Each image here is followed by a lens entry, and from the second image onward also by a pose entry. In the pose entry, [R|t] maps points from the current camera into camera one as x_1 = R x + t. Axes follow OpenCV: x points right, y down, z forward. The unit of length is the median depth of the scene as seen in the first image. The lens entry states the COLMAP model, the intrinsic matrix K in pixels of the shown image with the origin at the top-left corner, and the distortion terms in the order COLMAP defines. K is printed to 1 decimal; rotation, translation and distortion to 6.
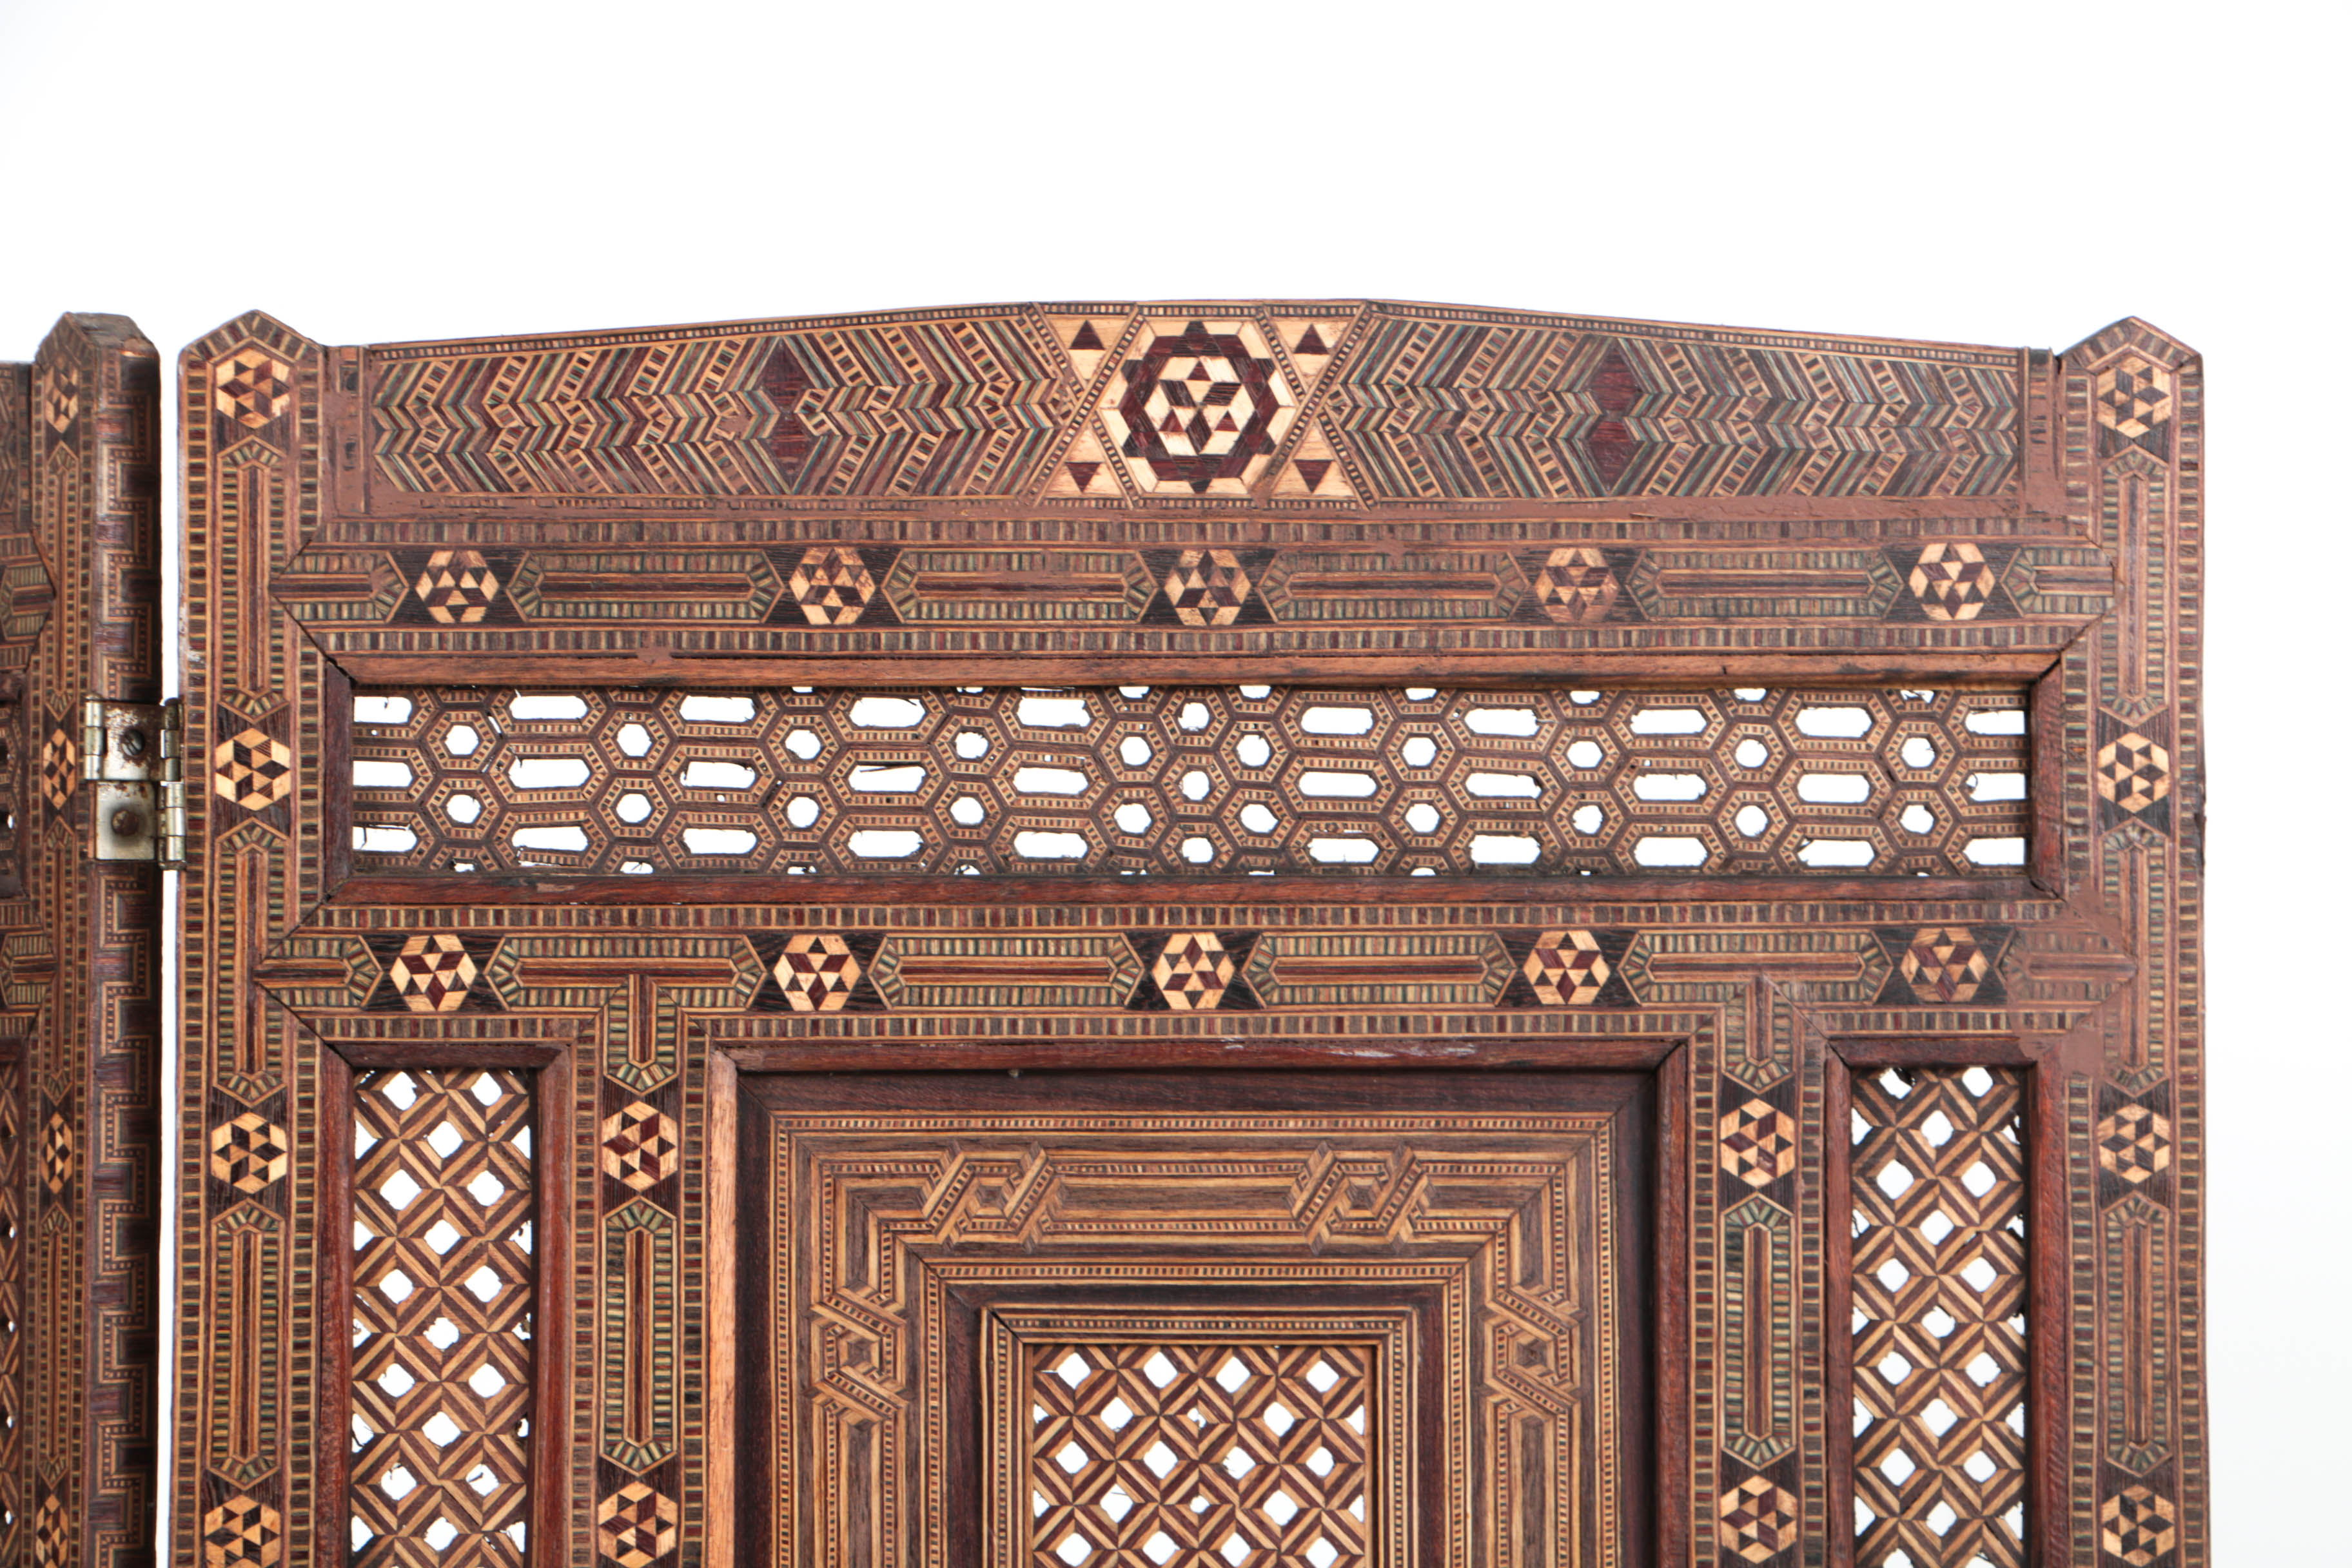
lens RADIAL K [[8654.5, 0, 1182.9], [0, 8654.5, 803.5], [0, 0, 1]] dist [0.816548, 0.000000]
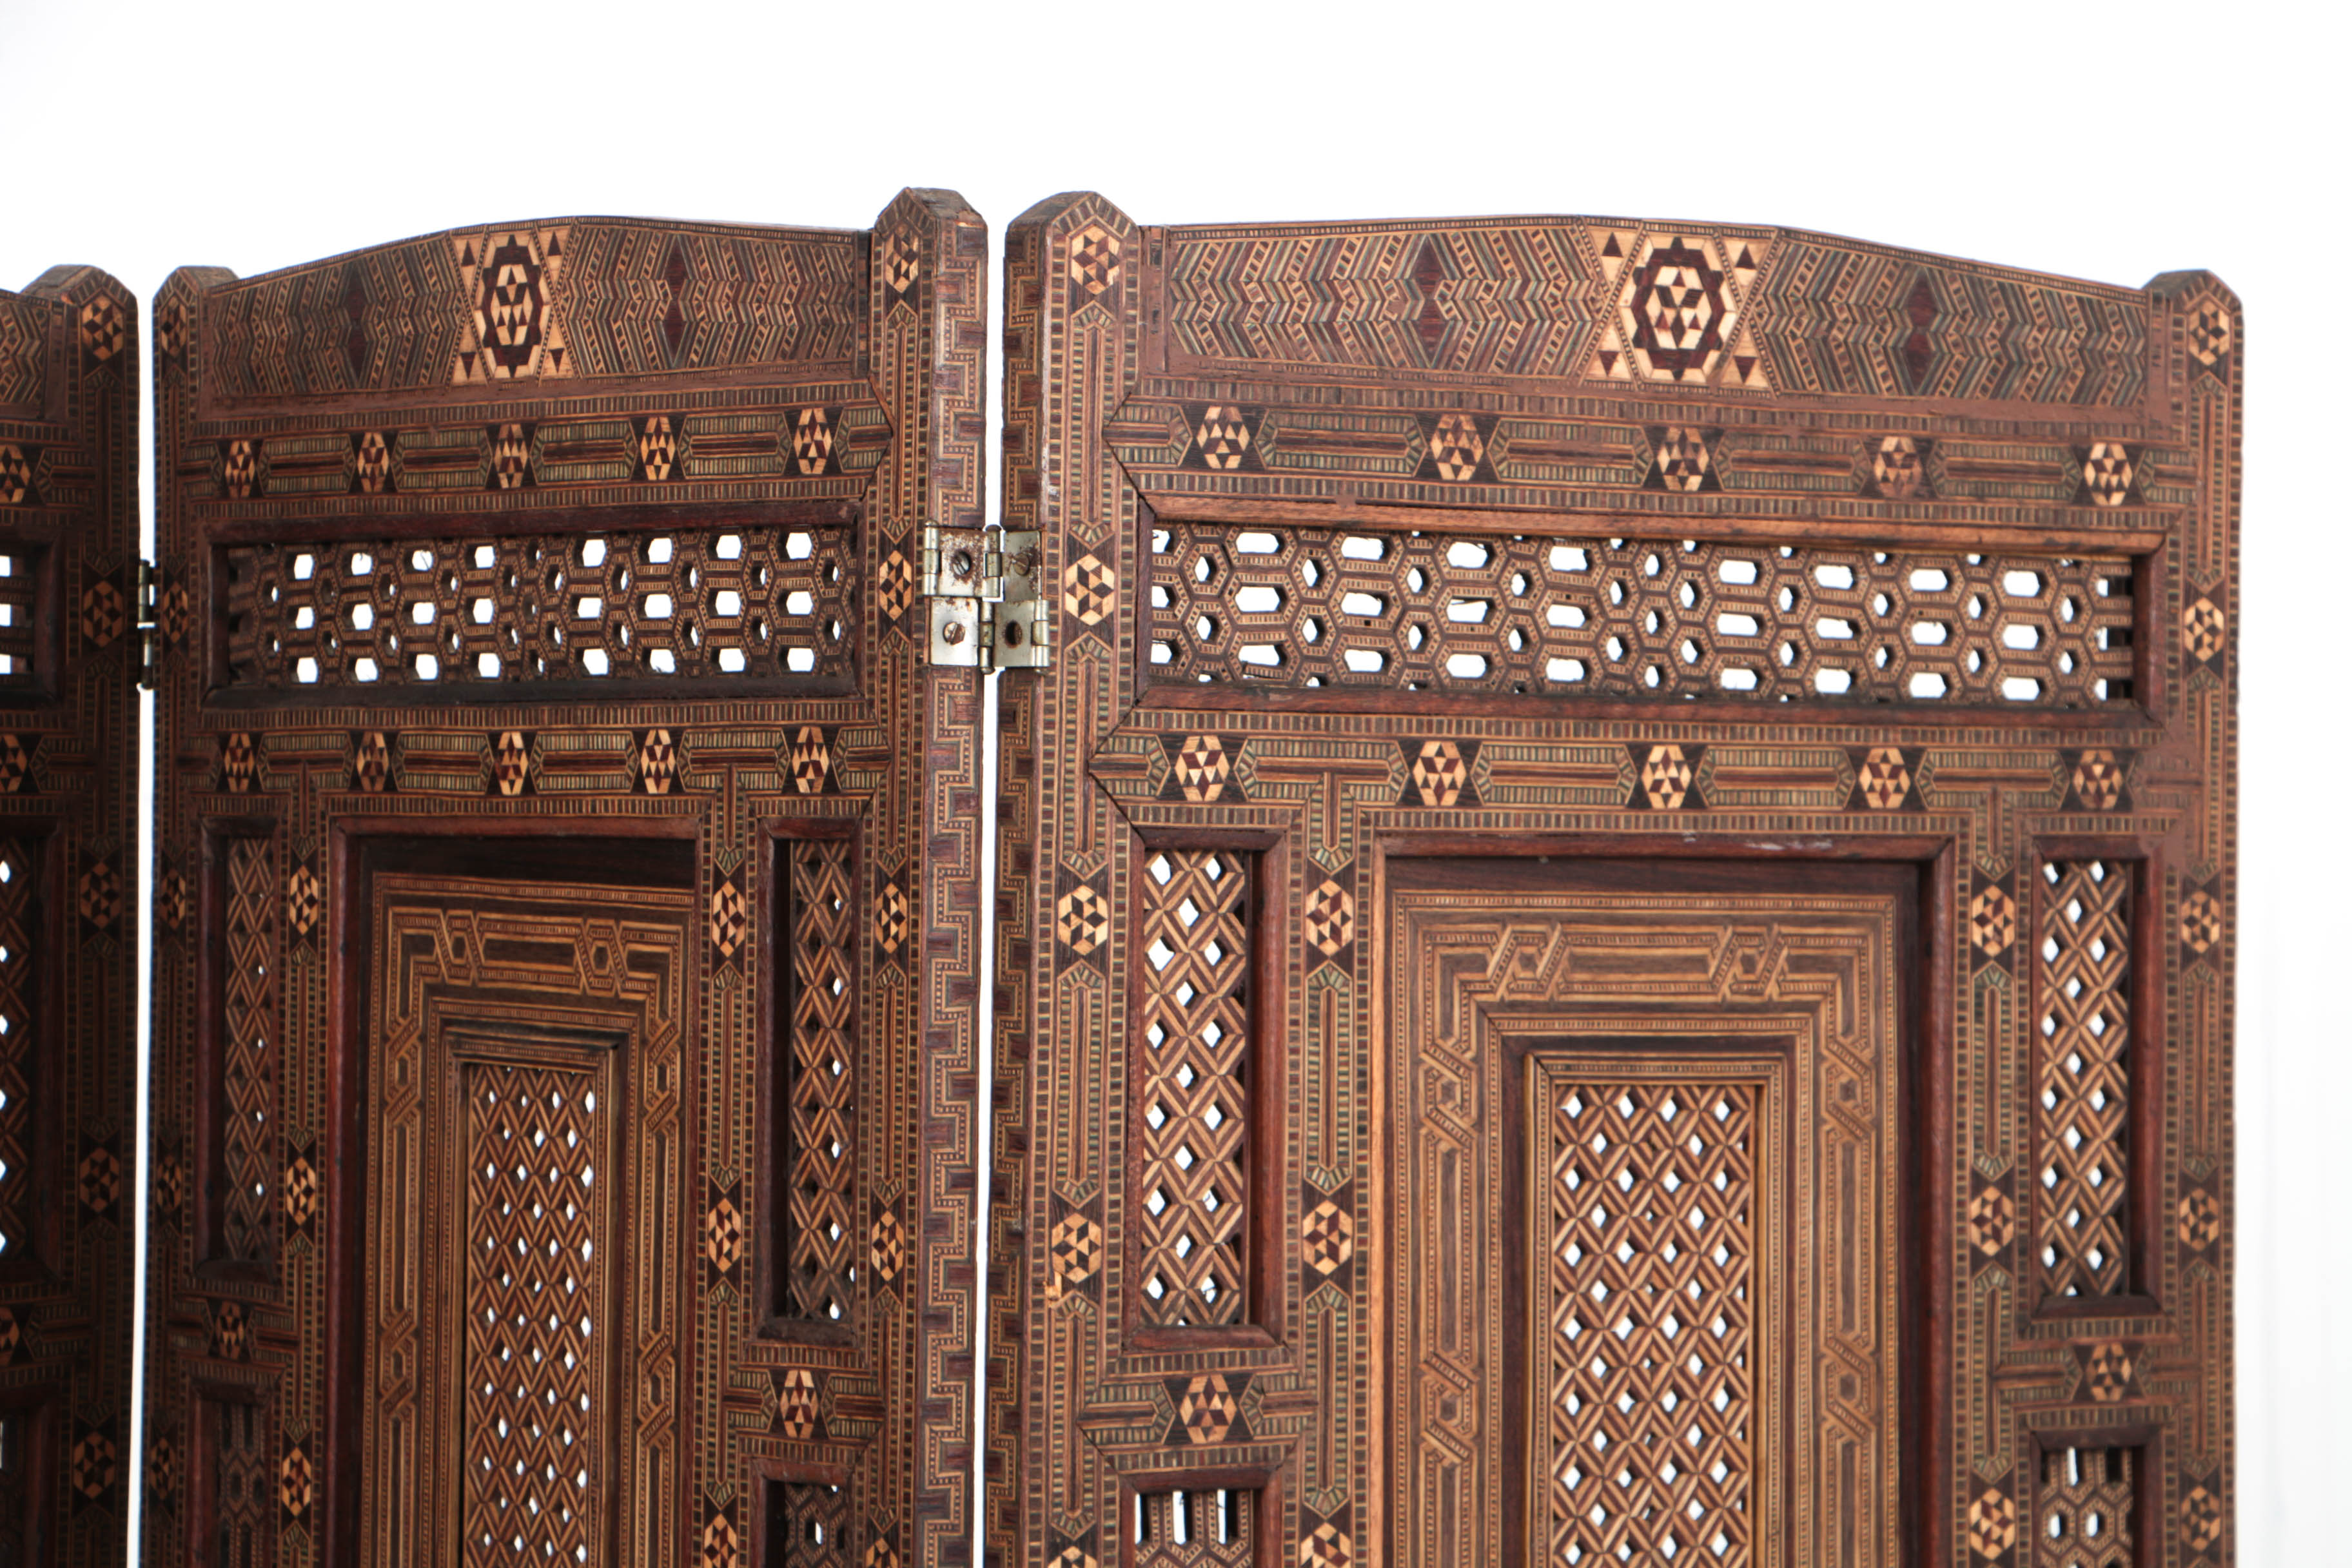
lens RADIAL K [[8654.5, 0, 1191.8], [0, 8654.5, 800.3], [0, 0, 1]] dist [0.816548, 0.000000]
pose [[0.798521, 0.013449, 0.601817, -0.778038], [-0.028960, 0.999451, 0.016091, 0.005050], [-0.601270, -0.030277, 0.798472, 0.073028]]
